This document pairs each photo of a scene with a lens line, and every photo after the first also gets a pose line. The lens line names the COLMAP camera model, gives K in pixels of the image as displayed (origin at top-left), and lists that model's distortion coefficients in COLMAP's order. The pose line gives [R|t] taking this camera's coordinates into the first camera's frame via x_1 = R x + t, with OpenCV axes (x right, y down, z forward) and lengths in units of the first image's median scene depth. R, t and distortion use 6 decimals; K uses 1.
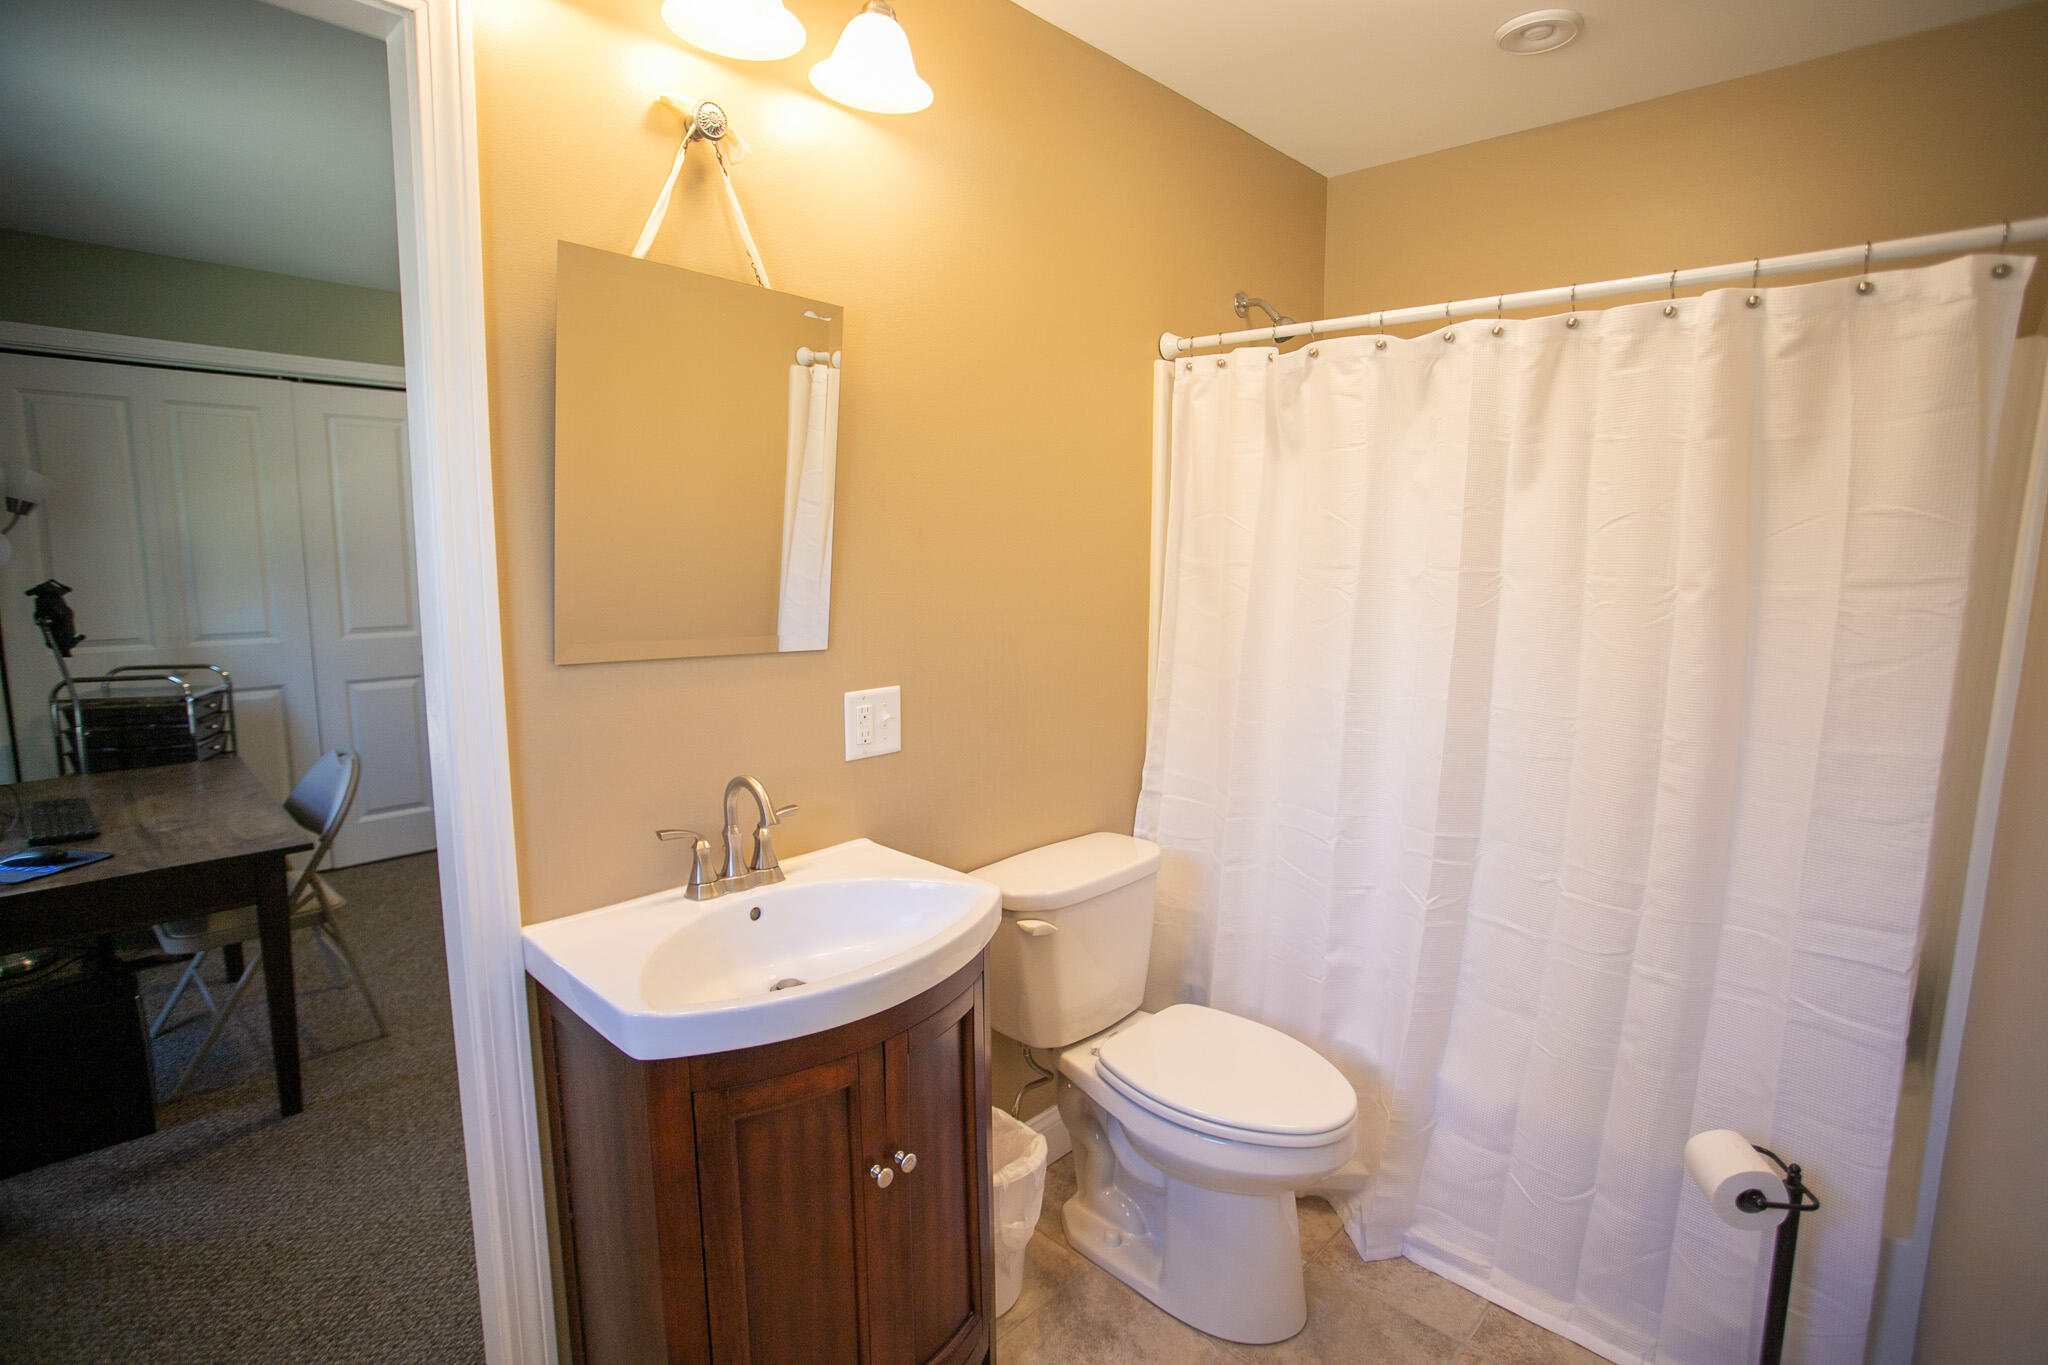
lens RADIAL K [[993.6, 0, 1036.7], [0, 993.6, 683.7], [0, 0, 1]] dist [-0.057641, 0.021890]
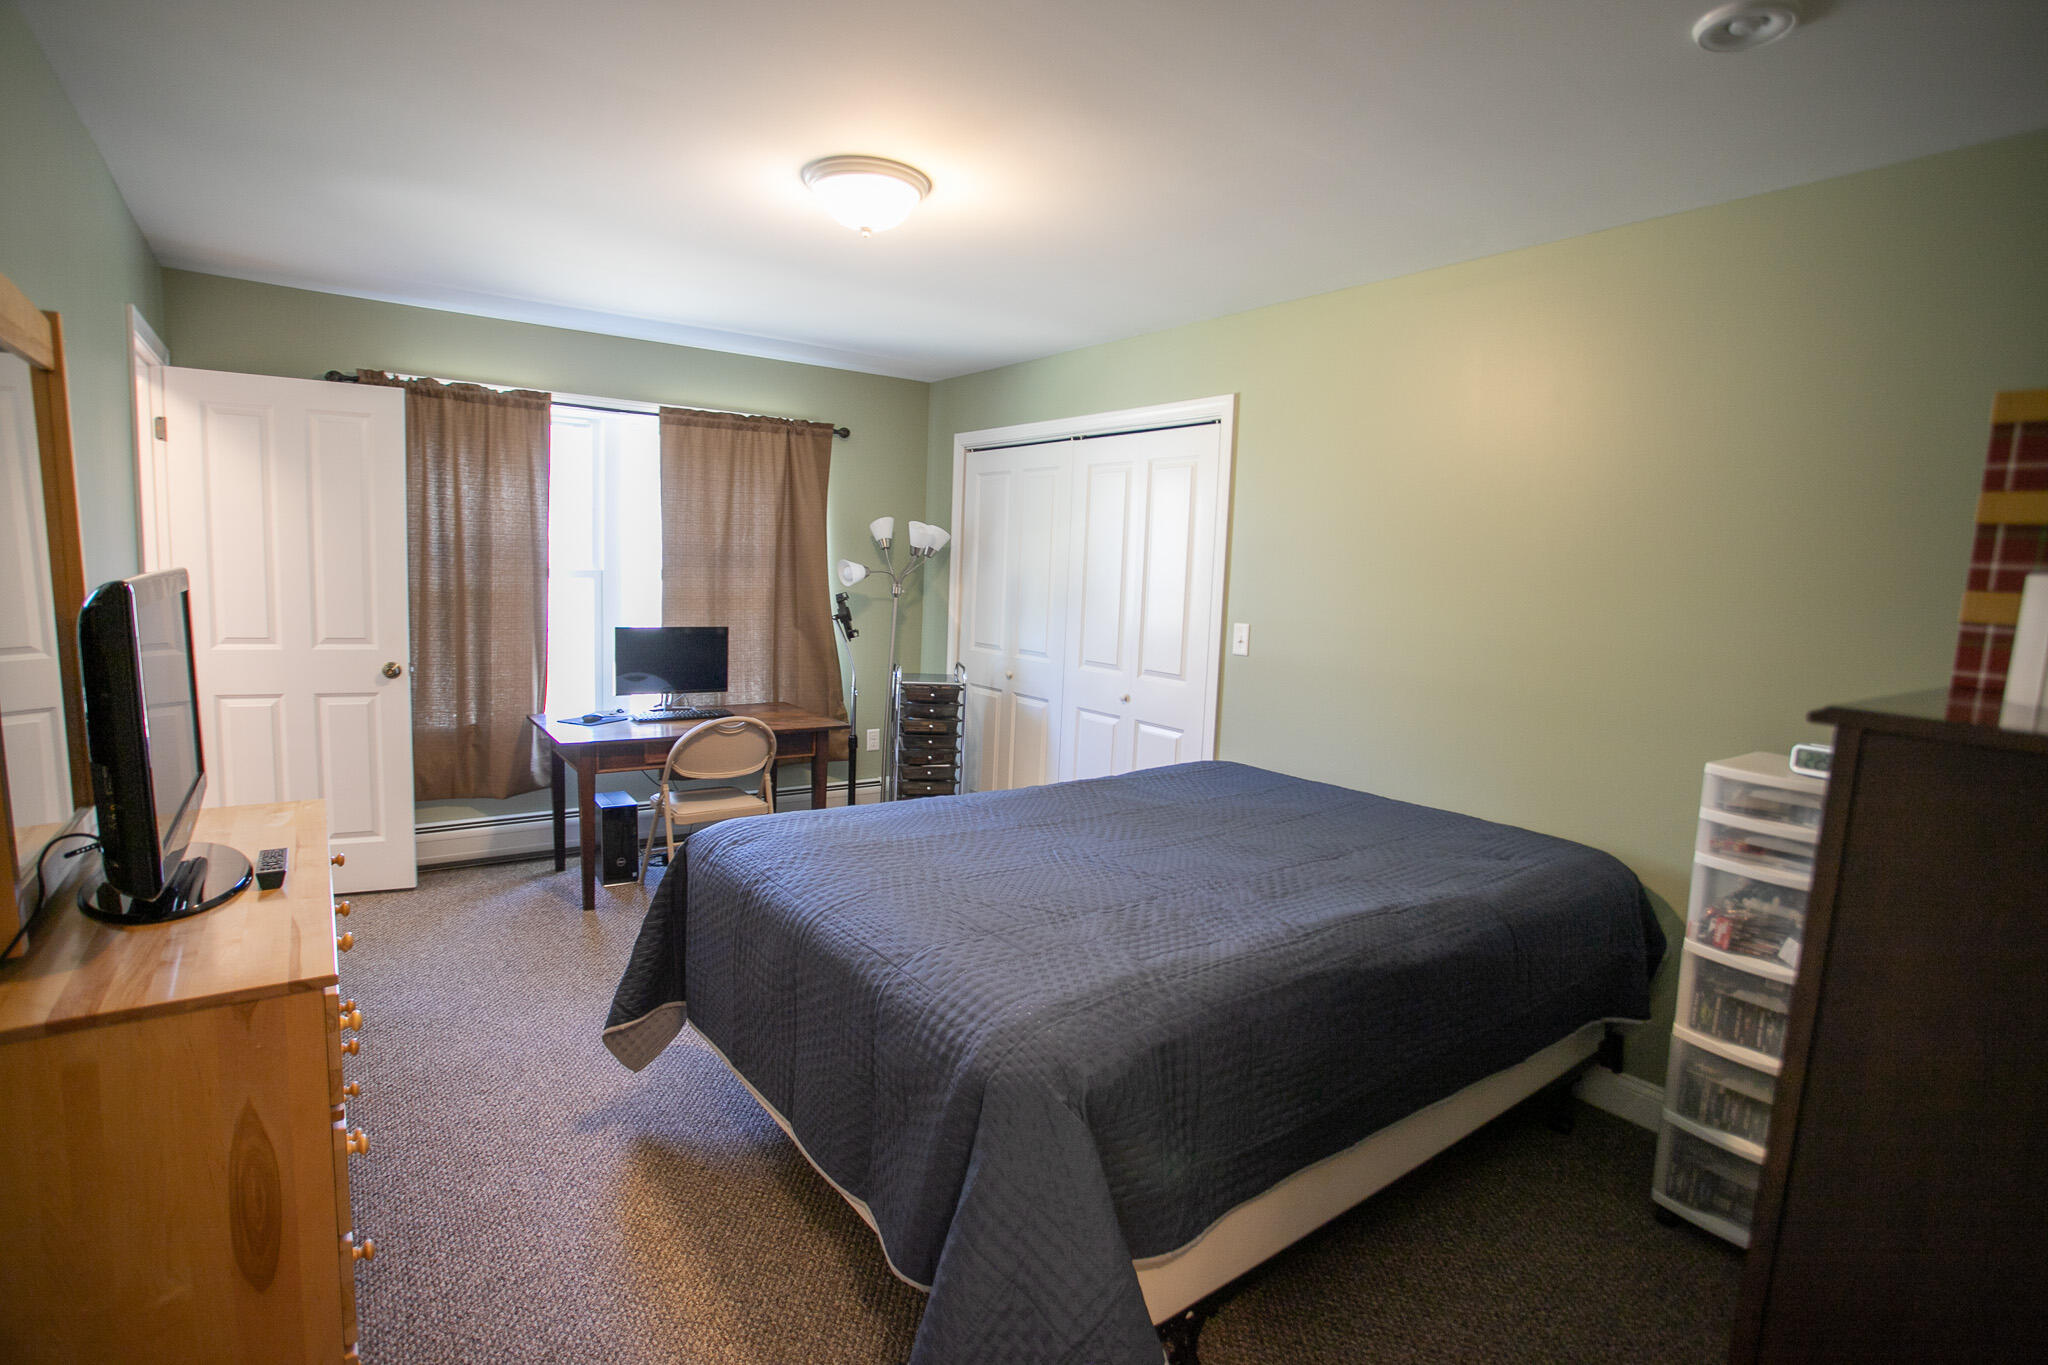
lens RADIAL K [[993.6, 0, 1030.7], [0, 993.6, 688.7], [0, 0, 1]] dist [-0.057641, 0.021890]
pose [[-0.175588, 0.102245, -0.979140, 0.519234], [-0.182015, 0.974073, 0.134356, -0.216202], [0.967491, 0.201809, -0.152425, 1.474528]]
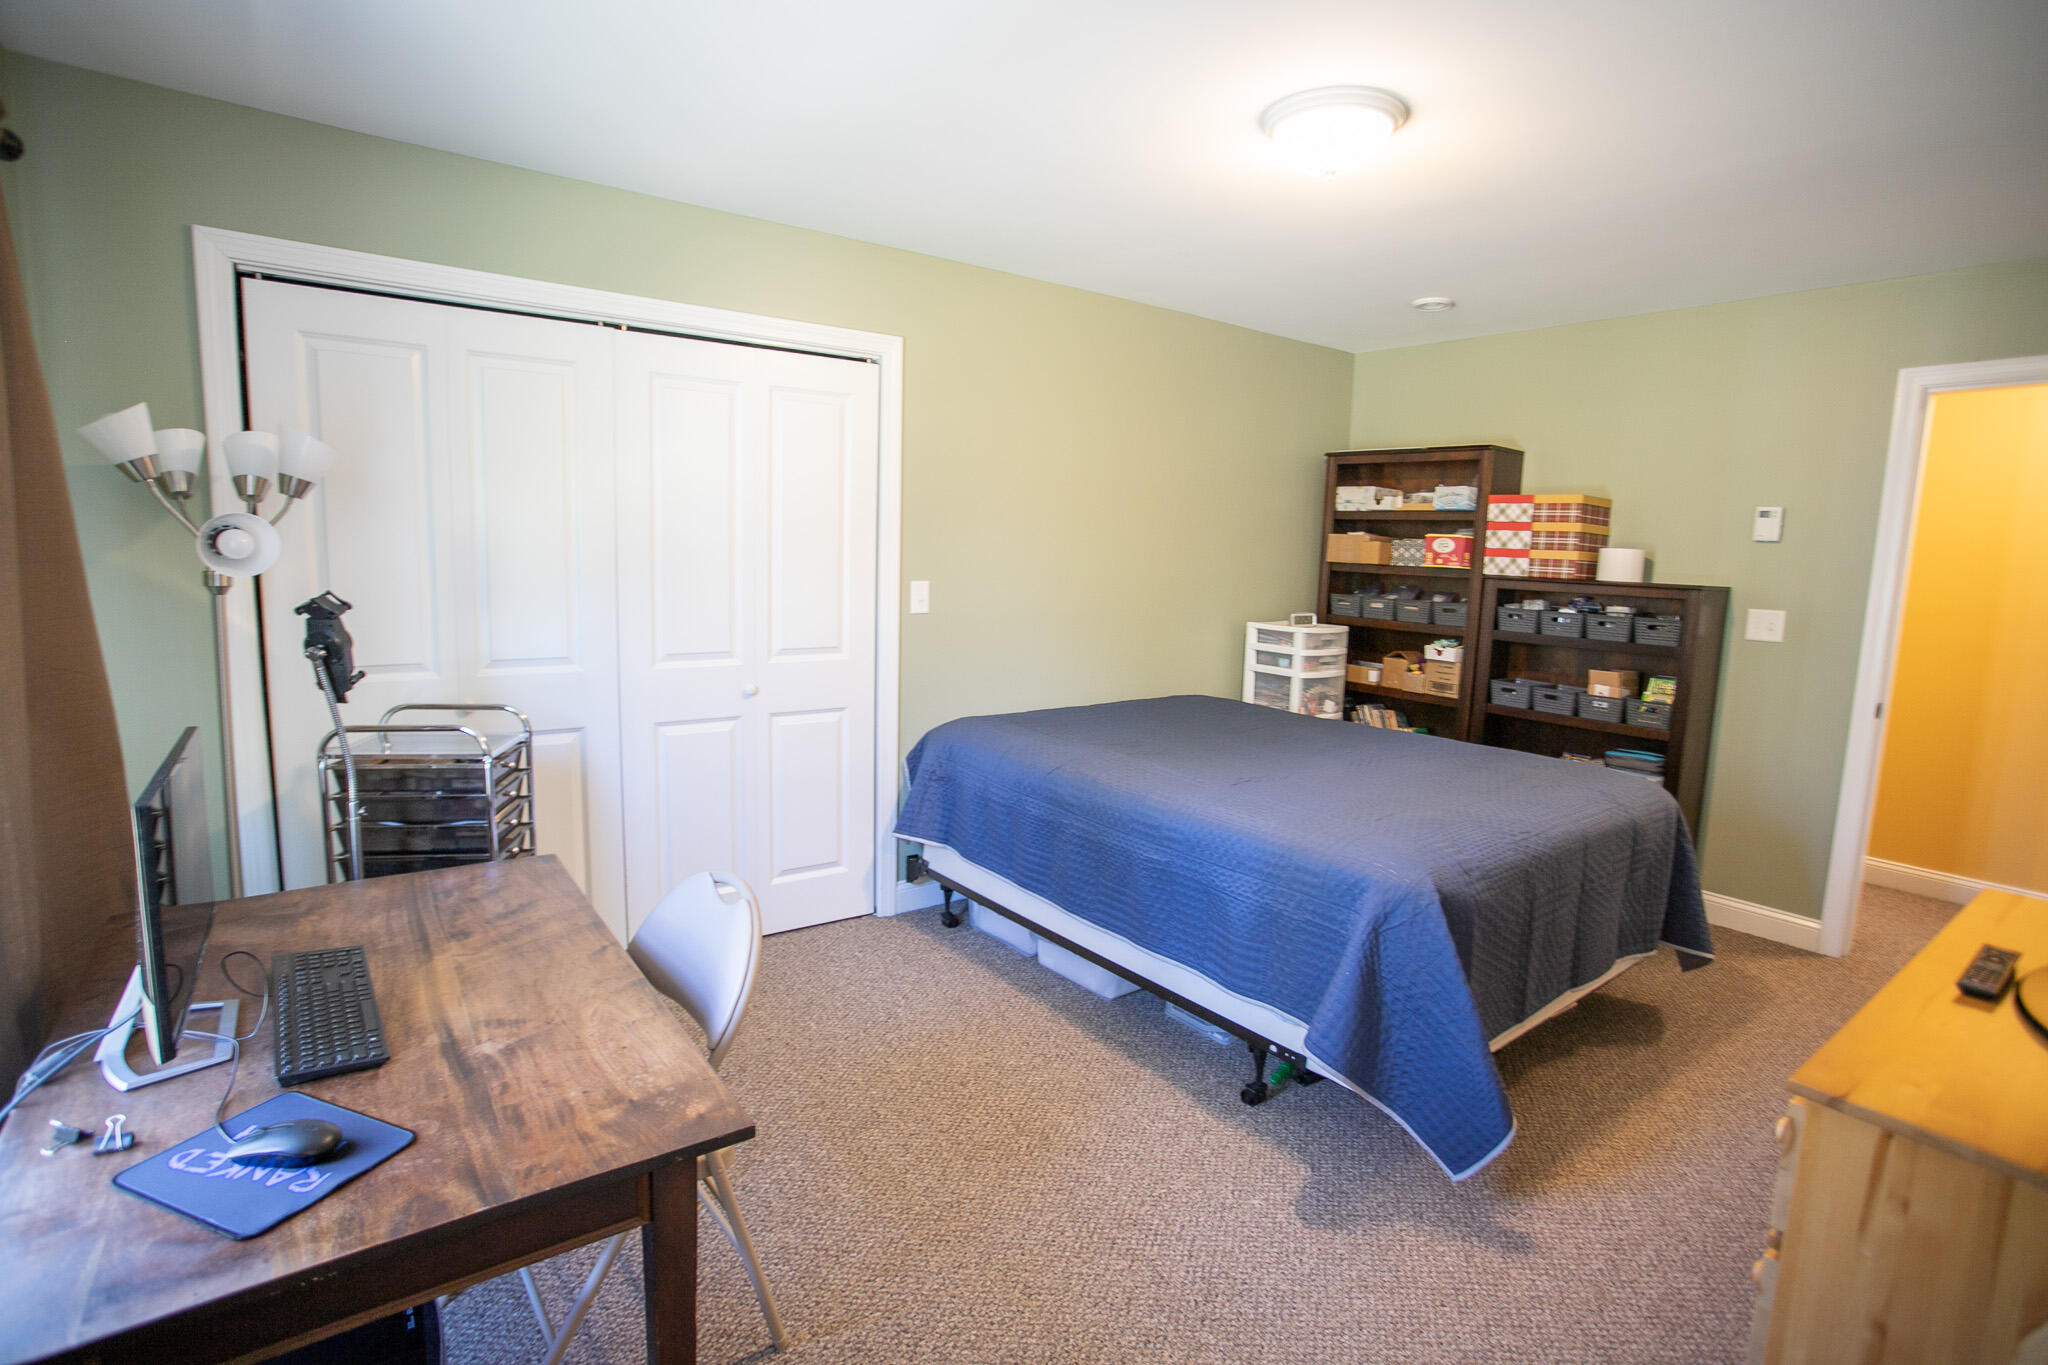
lens RADIAL K [[993.6, 0, 1030.8], [0, 993.6, 682.6], [0, 0, 1]] dist [-0.057641, 0.021890]
pose [[0.985848, 0.040475, -0.162680, -0.392273], [-0.041675, 0.999123, -0.003970, -0.058220], [0.162377, 0.010694, 0.986671, 0.373670]]
